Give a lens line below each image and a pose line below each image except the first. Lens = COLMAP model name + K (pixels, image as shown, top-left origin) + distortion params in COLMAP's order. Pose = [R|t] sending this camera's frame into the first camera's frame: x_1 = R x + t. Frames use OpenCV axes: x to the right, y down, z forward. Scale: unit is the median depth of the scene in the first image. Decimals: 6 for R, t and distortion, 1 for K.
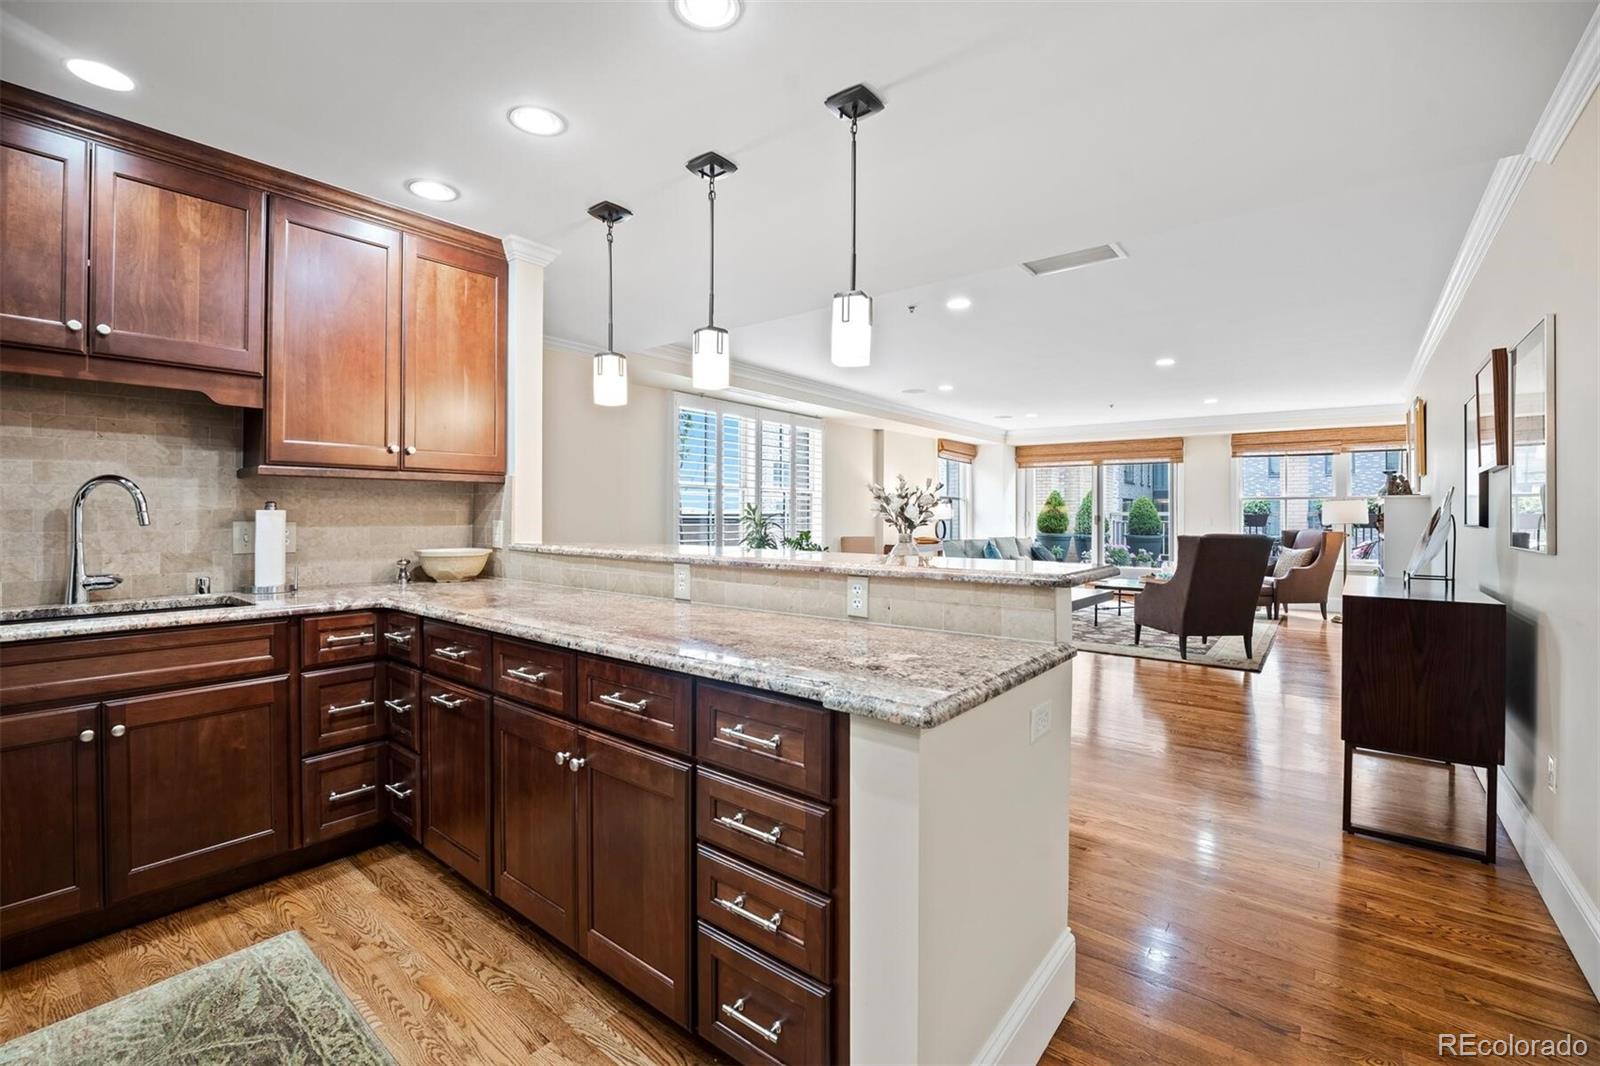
lens RADIAL K [[680.7, 0, 798.9], [0, 680.7, 514.9], [0, 0, 1]] dist [-0.024182, 0.000196]
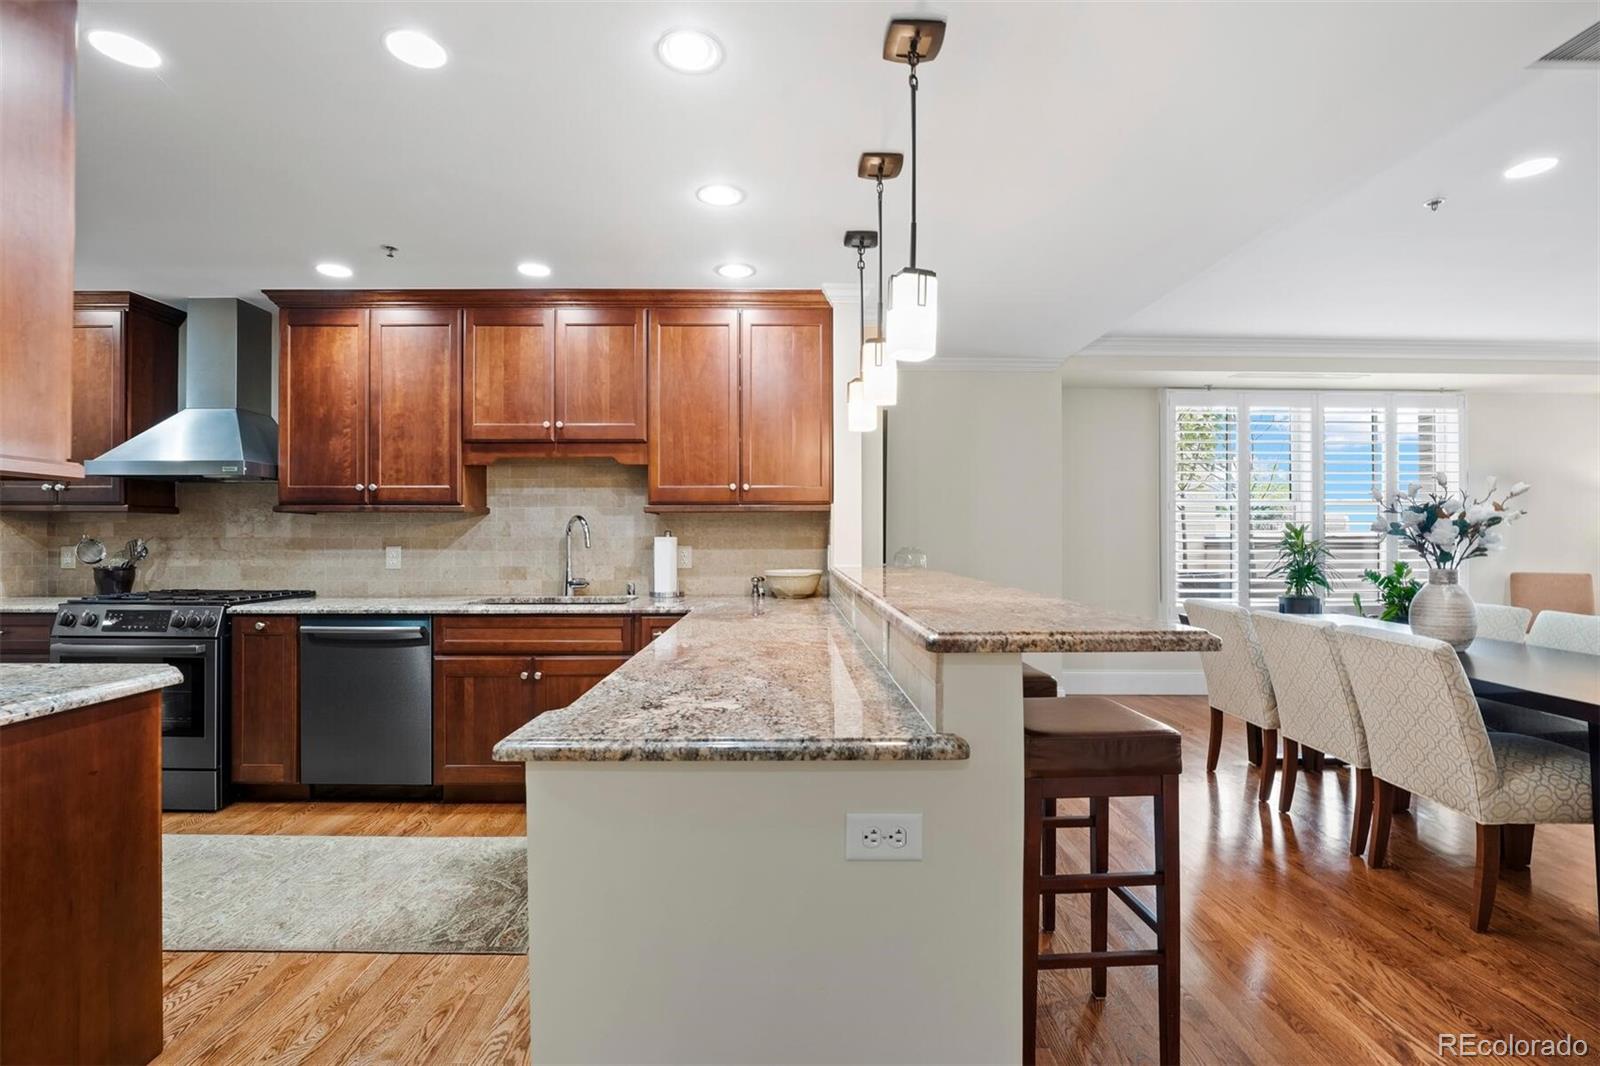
lens RADIAL K [[719.0, 0, 799.6], [0, 719.0, 533.5], [0, 0, 1]] dist [-0.023796, 0.000221]
pose [[0.637429, -0.006539, -0.770482, 0.545216], [0.001771, 0.999974, -0.007021, -0.003606], [0.770507, 0.003111, 0.637423, 0.290090]]
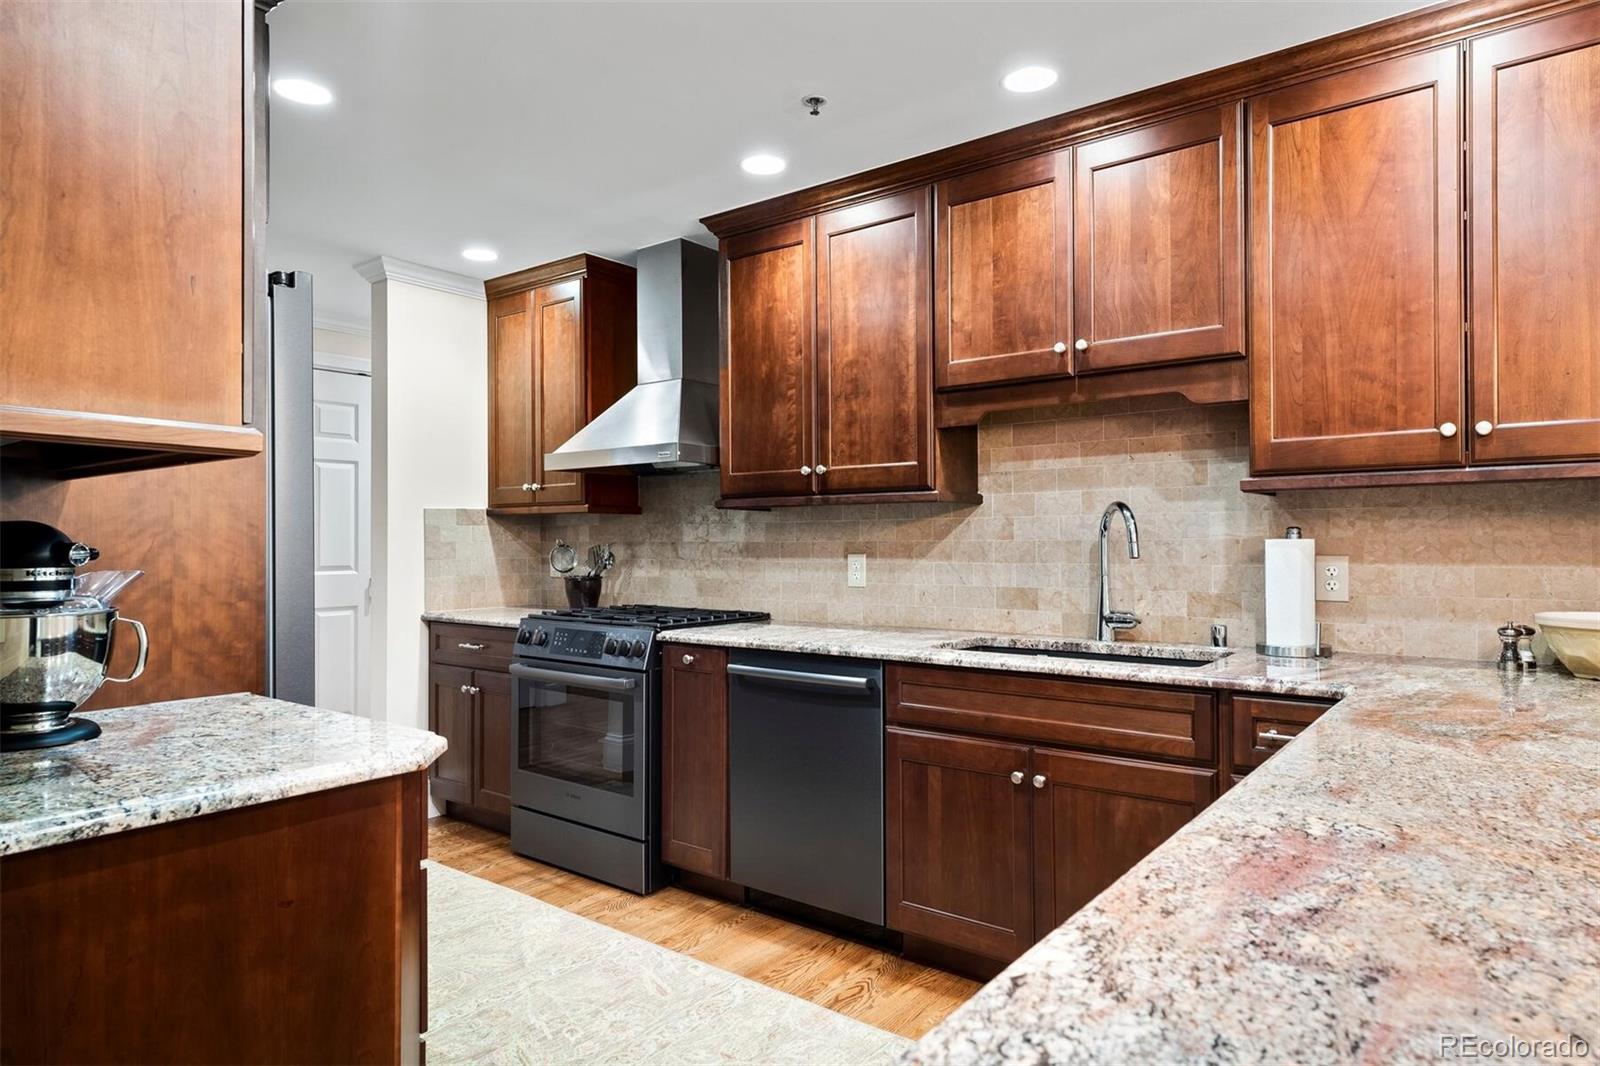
lens RADIAL K [[952.4, 0, 793.8], [0, 952.4, 533.9], [0, 0, 1]] dist [0.015144, -0.002298]
pose [[0.010795, -0.011291, -0.999878, 0.226897], [0.003731, 0.999930, -0.011251, -0.003192], [0.999935, -0.003609, 0.010837, 0.491483]]
